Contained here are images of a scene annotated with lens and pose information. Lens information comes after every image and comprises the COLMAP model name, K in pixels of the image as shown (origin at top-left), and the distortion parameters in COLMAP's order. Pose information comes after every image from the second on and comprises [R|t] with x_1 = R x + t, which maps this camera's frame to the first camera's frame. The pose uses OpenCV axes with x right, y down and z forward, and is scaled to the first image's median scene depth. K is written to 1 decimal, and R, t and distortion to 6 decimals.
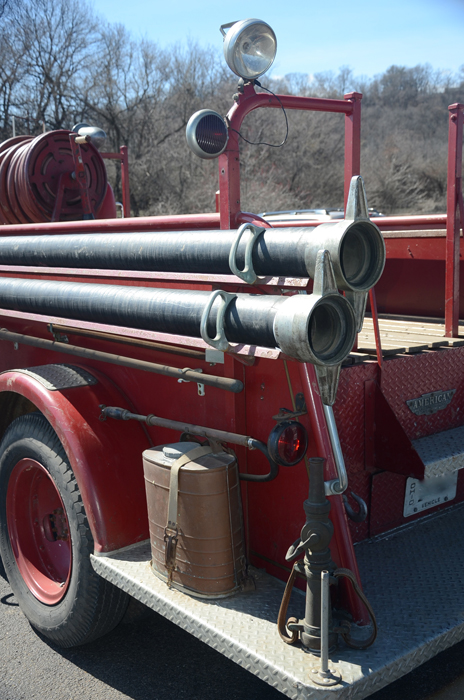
lens RADIAL K [[778.6, 0, 232.0], [0, 778.6, 350.0], [0, 0, 1]] dist [-0.023878, 0.259586]
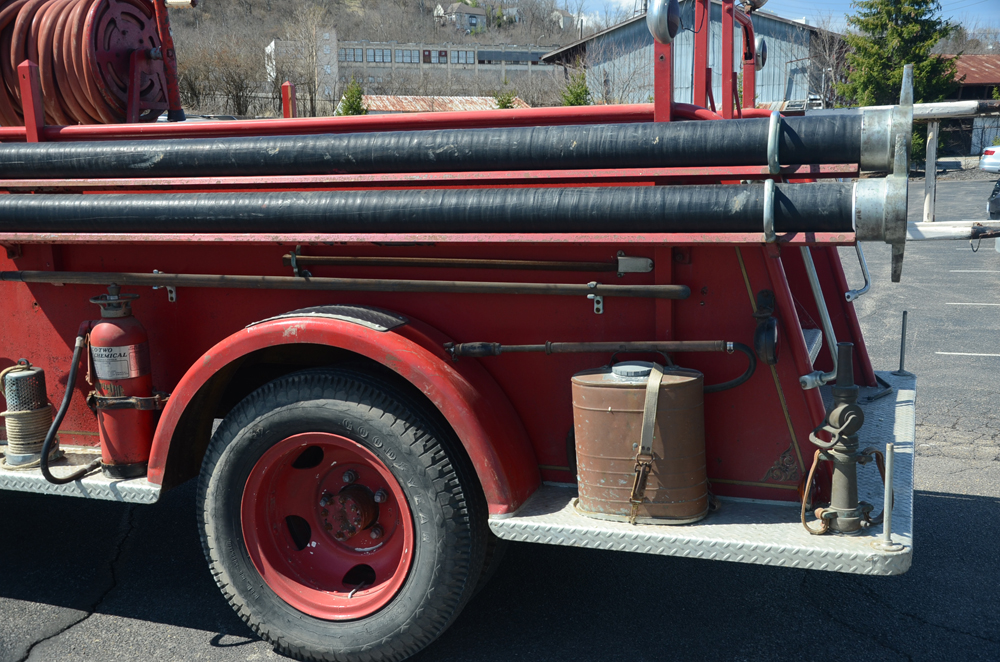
lens RADIAL K [[1112.3, 0, 493.3], [0, 1112.3, 342.4], [0, 0, 1]] dist [-0.023878, 0.259586]
pose [[0.857813, -0.088606, 0.506267, -0.869851], [0.082947, 0.995982, 0.033770, 0.043328], [-0.507224, 0.013025, 0.861716, -0.016341]]
